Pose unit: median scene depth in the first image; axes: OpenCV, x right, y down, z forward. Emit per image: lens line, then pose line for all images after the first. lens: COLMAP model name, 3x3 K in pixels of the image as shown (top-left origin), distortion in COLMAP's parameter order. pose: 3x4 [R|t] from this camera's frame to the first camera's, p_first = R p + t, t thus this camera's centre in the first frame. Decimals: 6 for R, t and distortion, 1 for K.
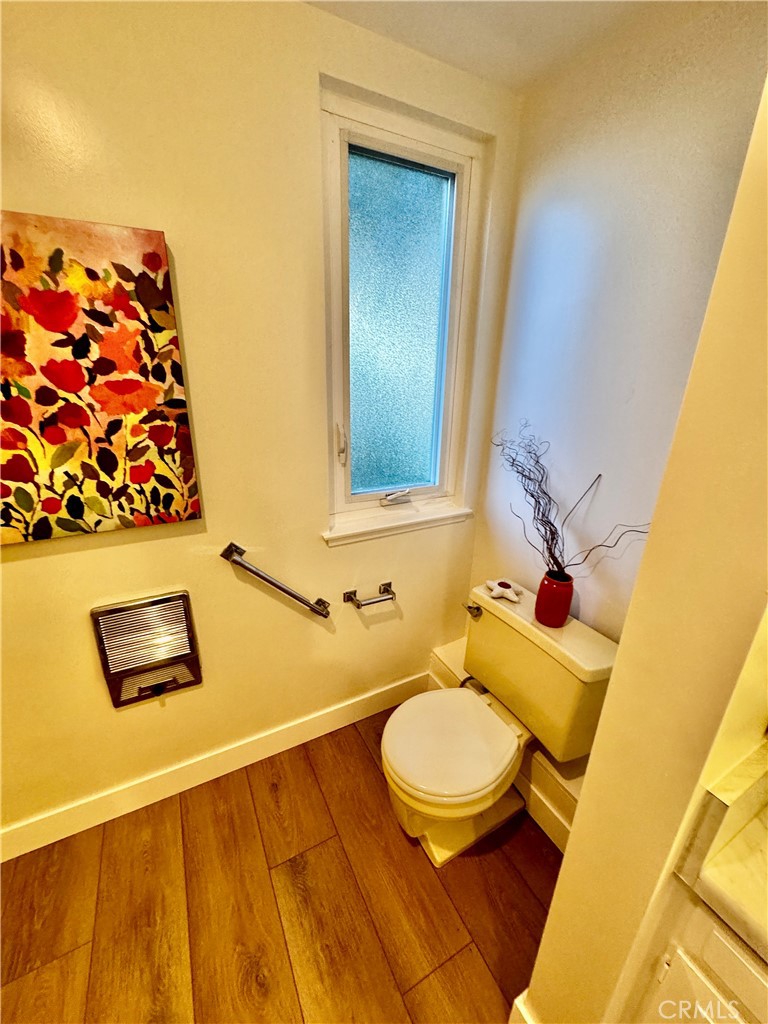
lens RADIAL K [[409.2, 0, 384.2], [0, 409.2, 509.4], [0, 0, 1]] dist [0.003571, 0.000449]
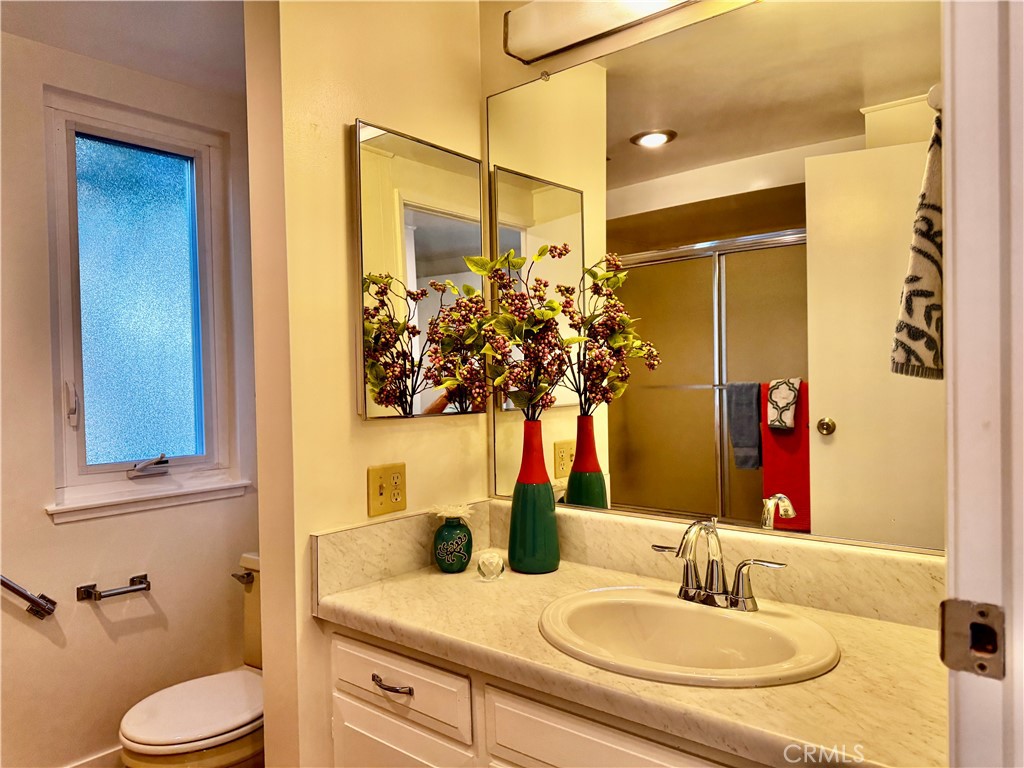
lens RADIAL K [[722.8, 0, 509.6], [0, 722.8, 387.7], [0, 0, 1]] dist [0.008588, 0.000428]
pose [[0.920833, -0.048870, 0.386883, 0.153982], [0.170289, 0.942915, -0.286206, 0.395839], [-0.350811, 0.329430, 0.876589, -0.685427]]
